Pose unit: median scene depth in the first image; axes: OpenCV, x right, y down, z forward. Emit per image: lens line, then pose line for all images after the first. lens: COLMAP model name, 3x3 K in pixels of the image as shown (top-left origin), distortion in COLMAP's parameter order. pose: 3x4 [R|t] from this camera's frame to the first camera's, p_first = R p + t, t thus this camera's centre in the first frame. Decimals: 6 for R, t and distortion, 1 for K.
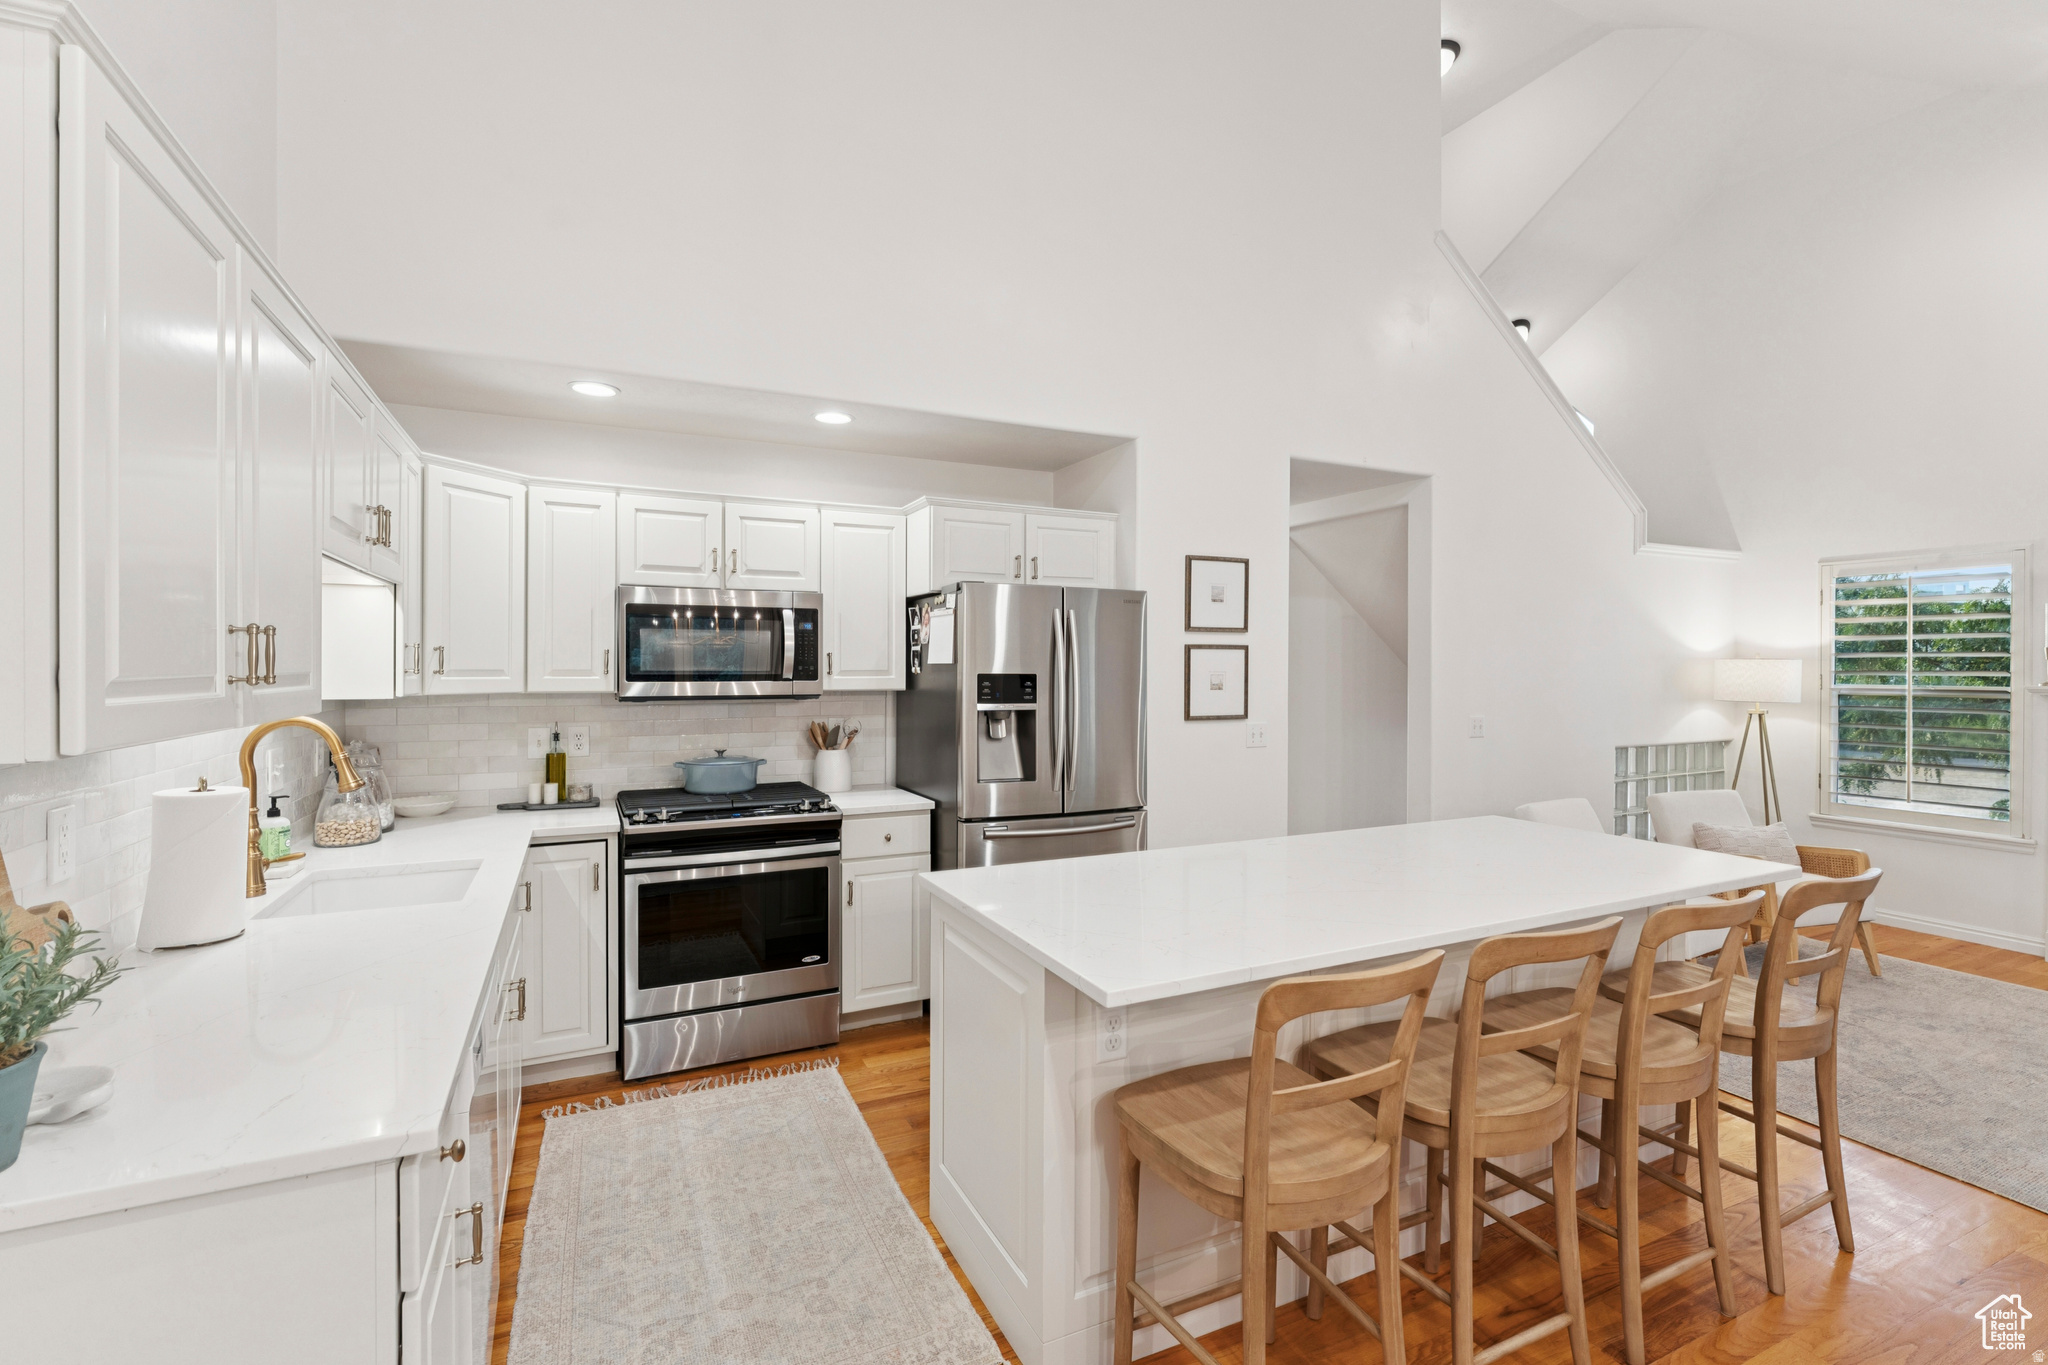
lens RADIAL K [[929.2, 0, 1025.2], [0, 929.2, 668.7], [0, 0, 1]] dist [-0.002143, 0.001369]
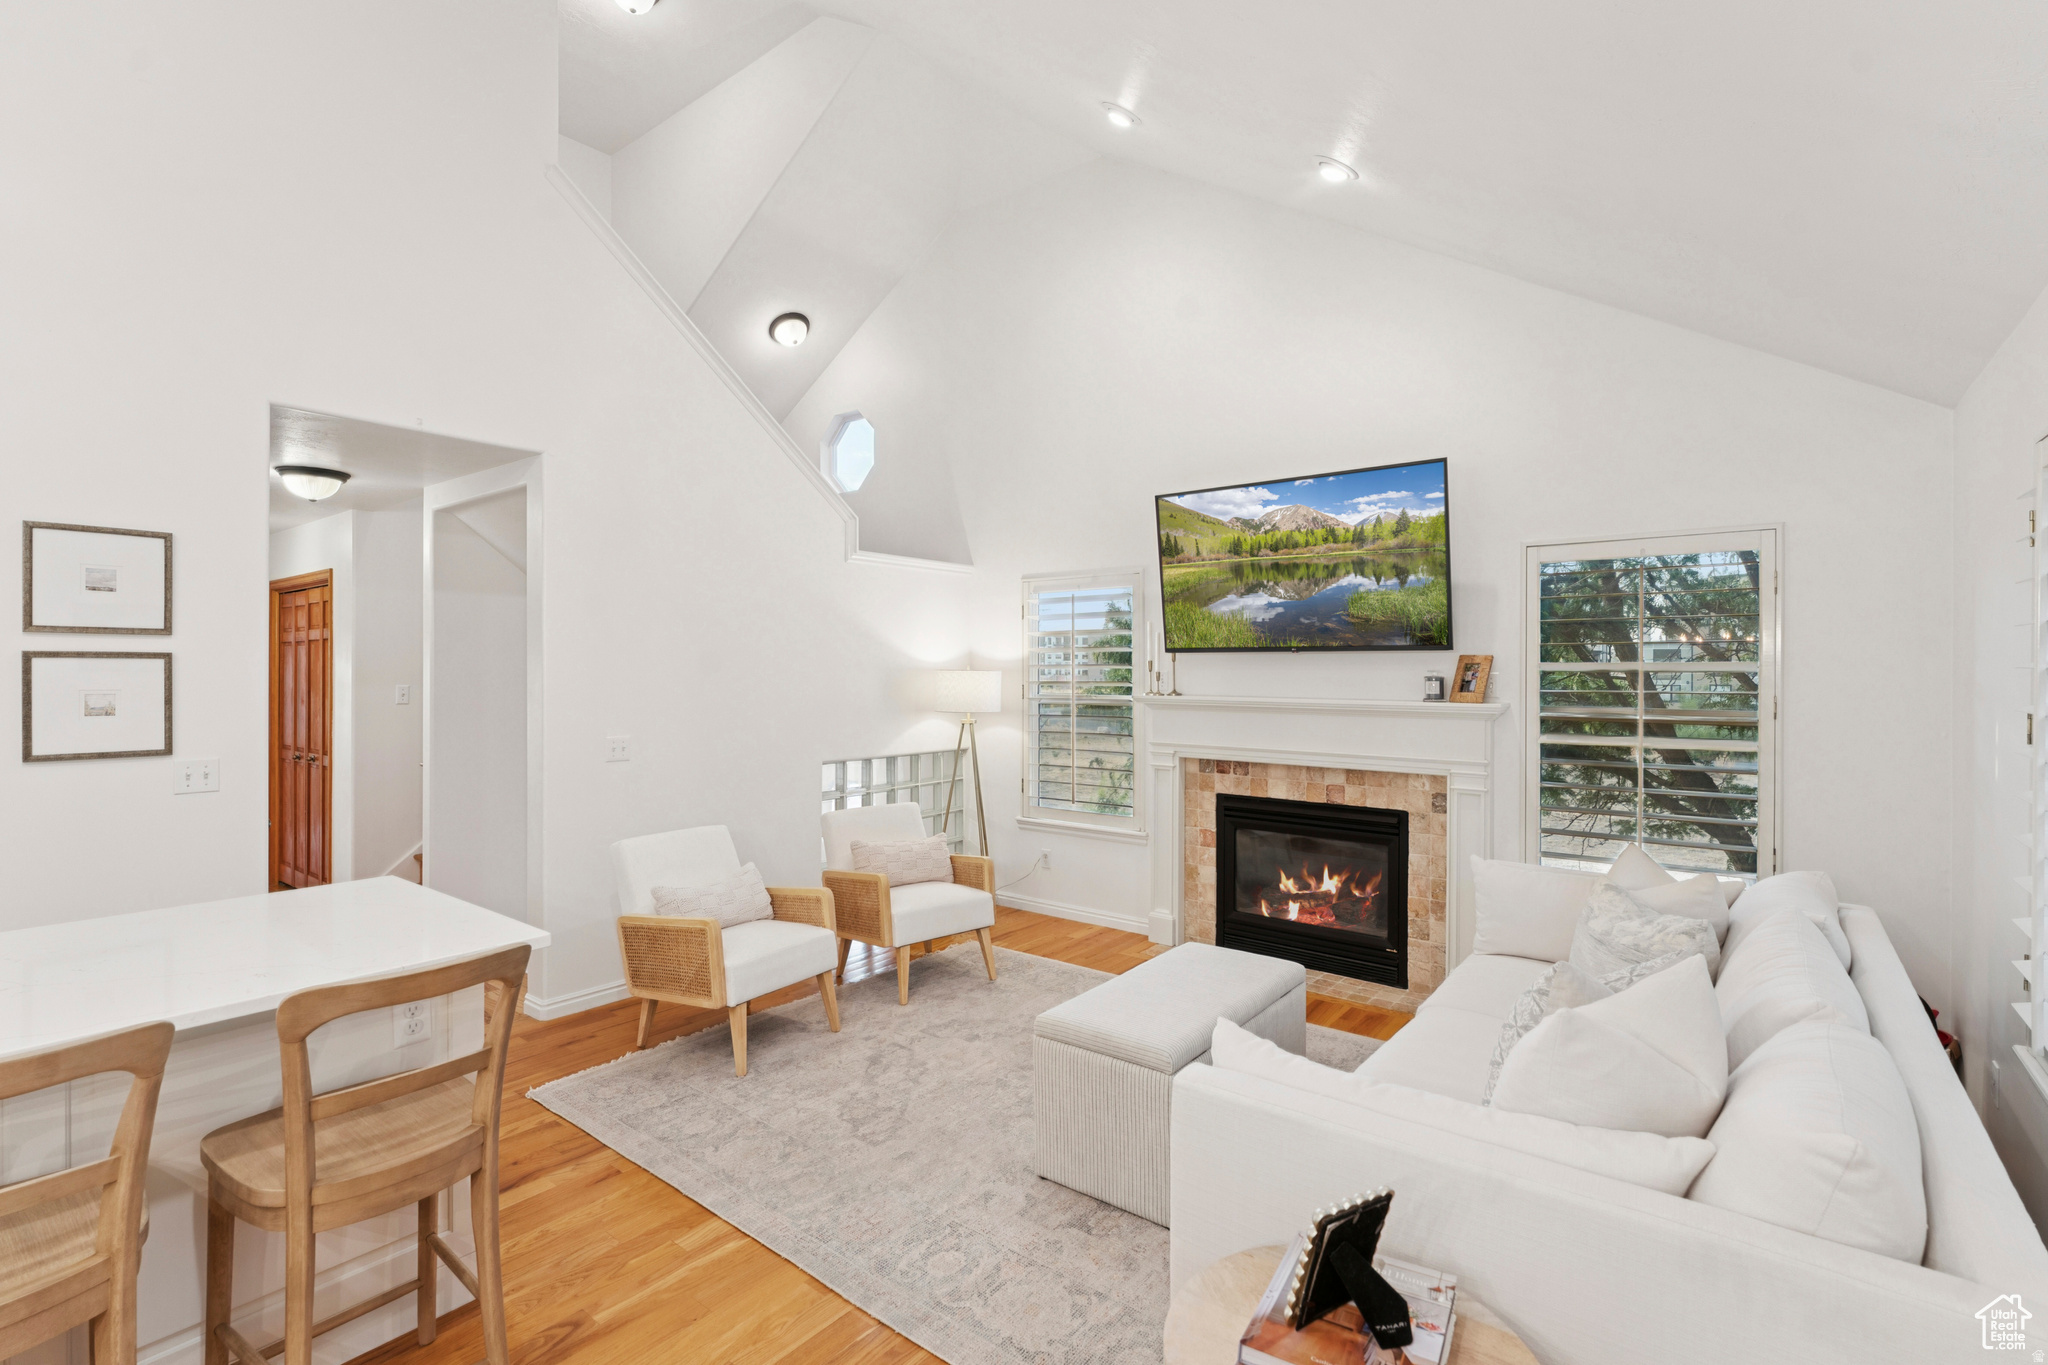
lens RADIAL K [[929.2, 0, 1038.2], [0, 929.2, 670.1], [0, 0, 1]] dist [-0.002143, 0.001369]
pose [[0.897941, -0.000369, 0.440116, 0.475102], [0.003656, 0.999971, -0.006621, -0.004167], [-0.440101, 0.007554, 0.897917, 0.049720]]
